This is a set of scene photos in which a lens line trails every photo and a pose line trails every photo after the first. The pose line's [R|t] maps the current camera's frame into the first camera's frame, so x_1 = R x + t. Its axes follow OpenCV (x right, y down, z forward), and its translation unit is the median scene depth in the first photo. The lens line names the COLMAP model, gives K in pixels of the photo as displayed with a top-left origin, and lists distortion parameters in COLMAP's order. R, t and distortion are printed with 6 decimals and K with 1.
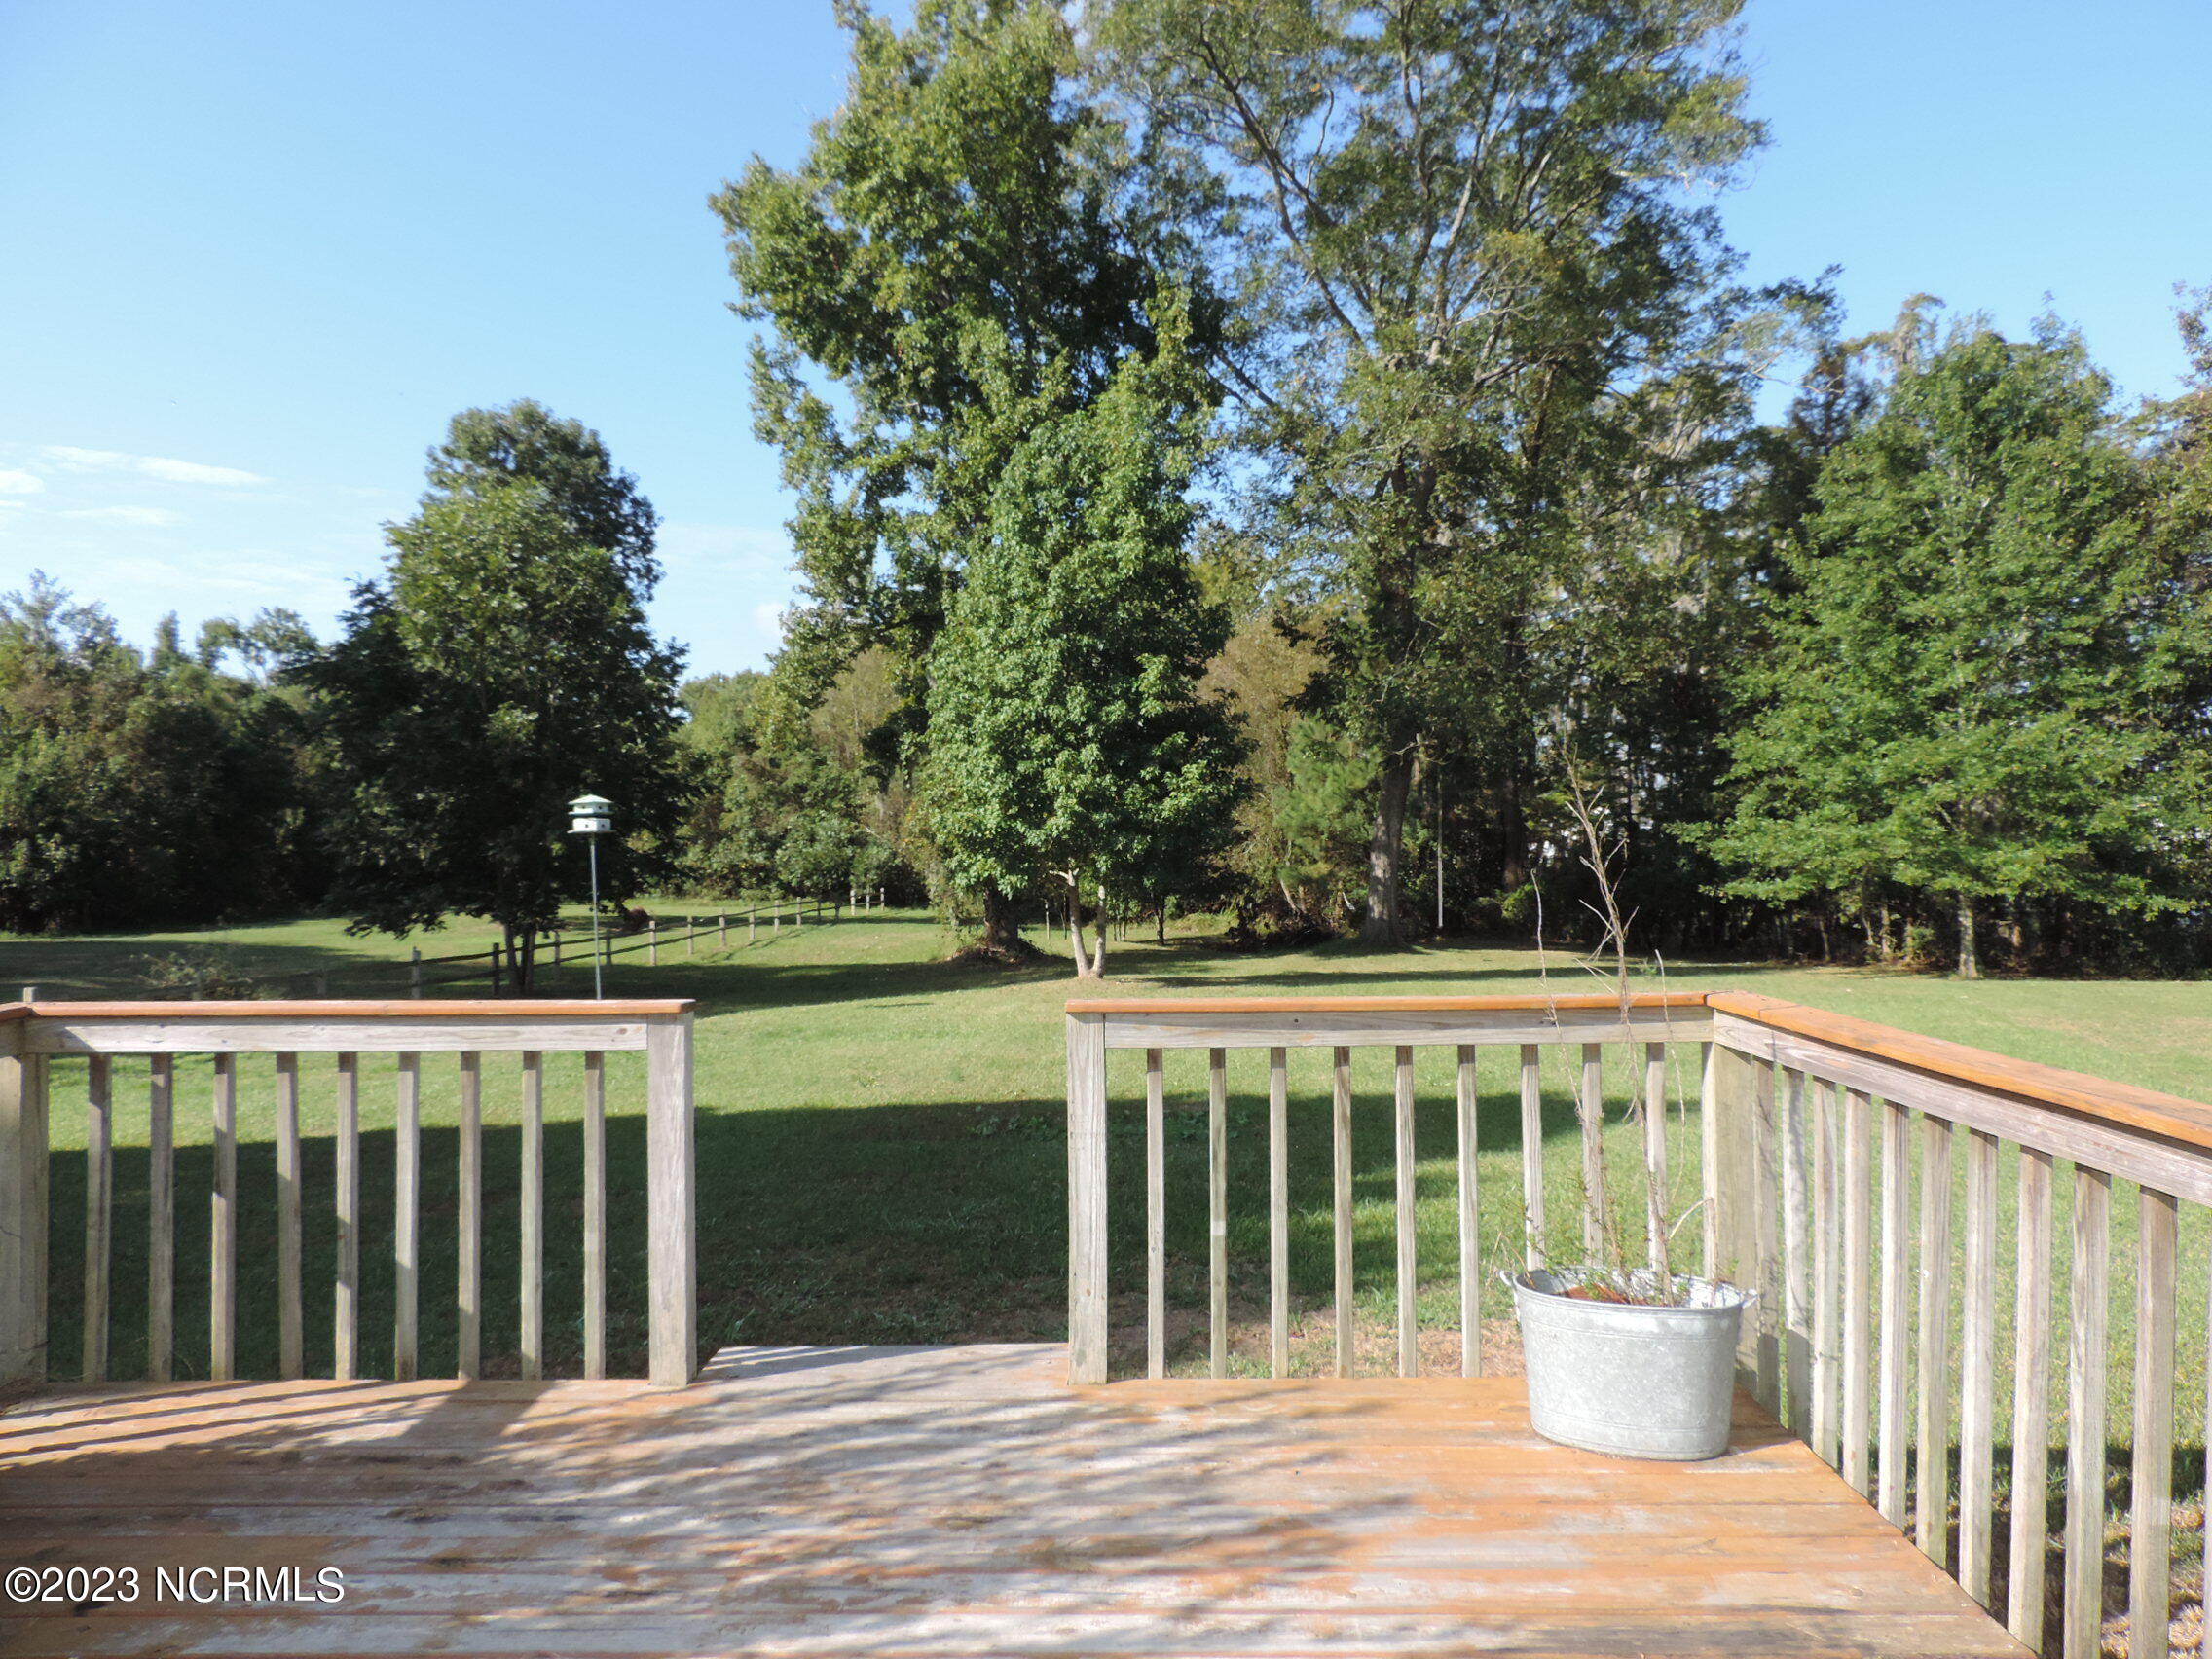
lens RADIAL K [[1579.8, 0, 1110.3], [0, 1579.8, 822.5], [0, 0, 1]] dist [-0.011732, 0.001906]
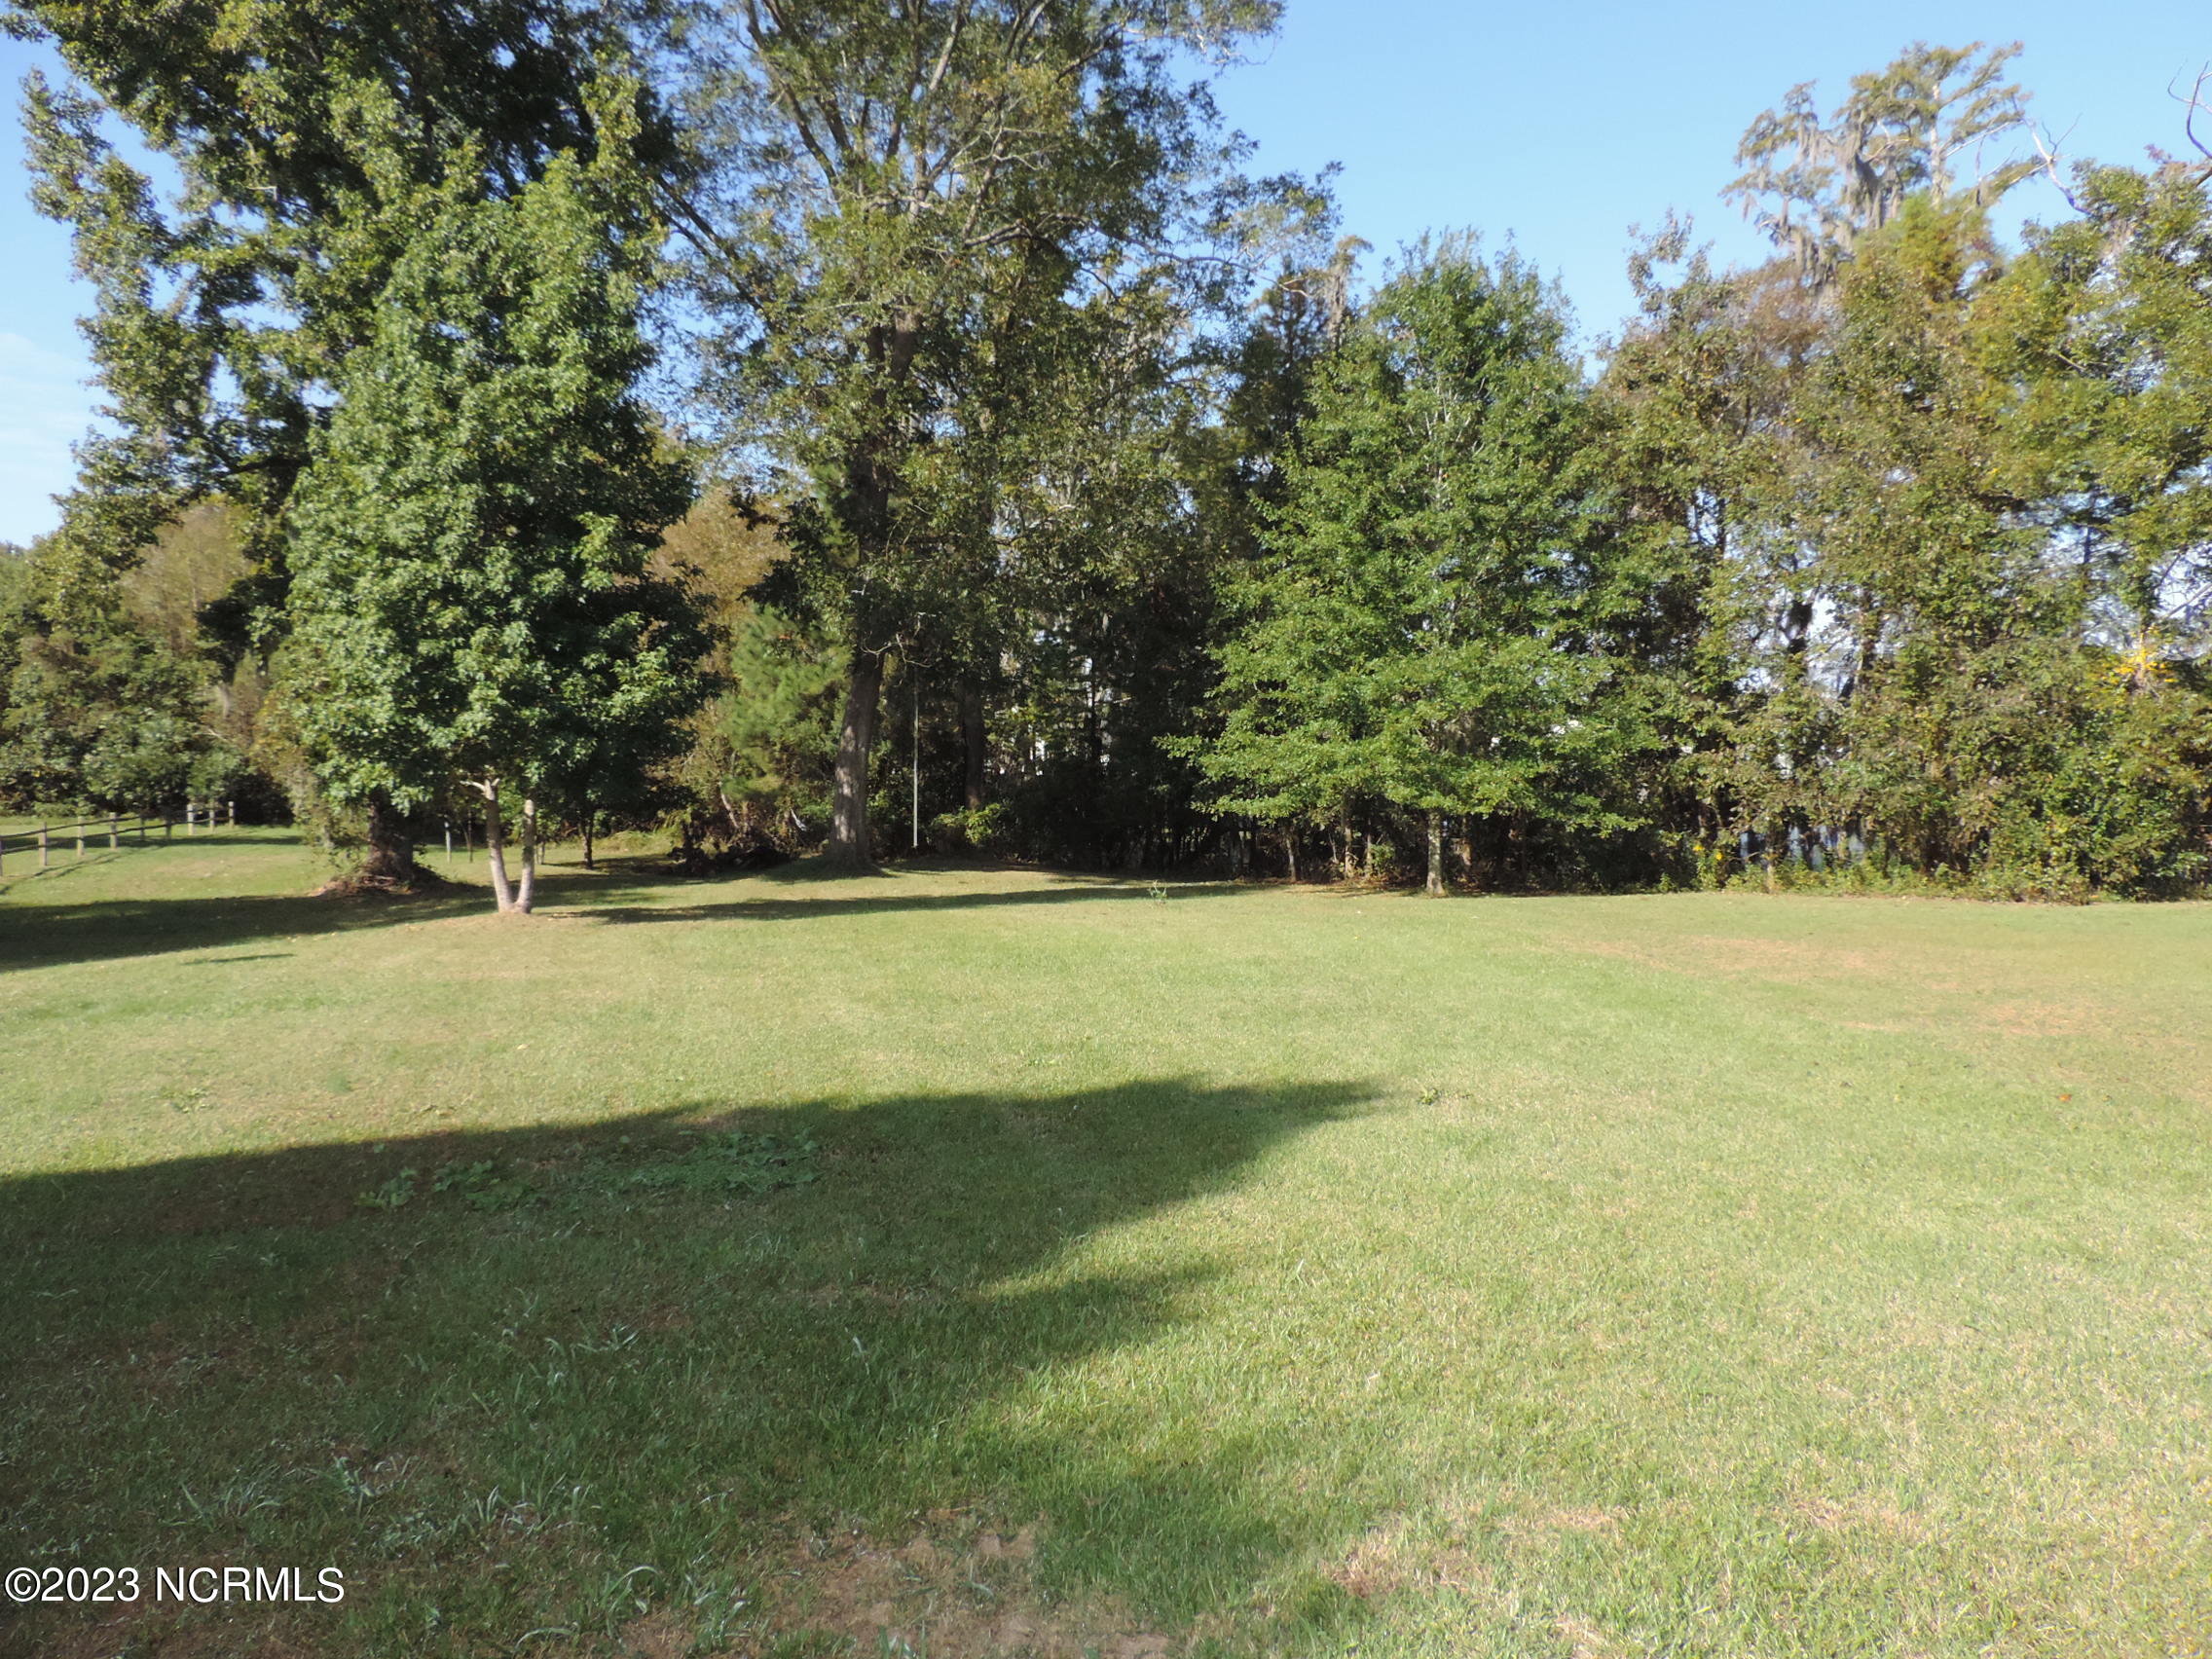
lens RADIAL K [[1579.8, 0, 1110.3], [0, 1579.8, 822.5], [0, 0, 1]] dist [-0.011732, 0.001906]
pose [[0.934360, -0.000421, 0.356329, -0.013180], [-0.018431, 0.998604, 0.049509, 0.005328], [-0.355852, -0.052827, 0.933048, 0.118730]]
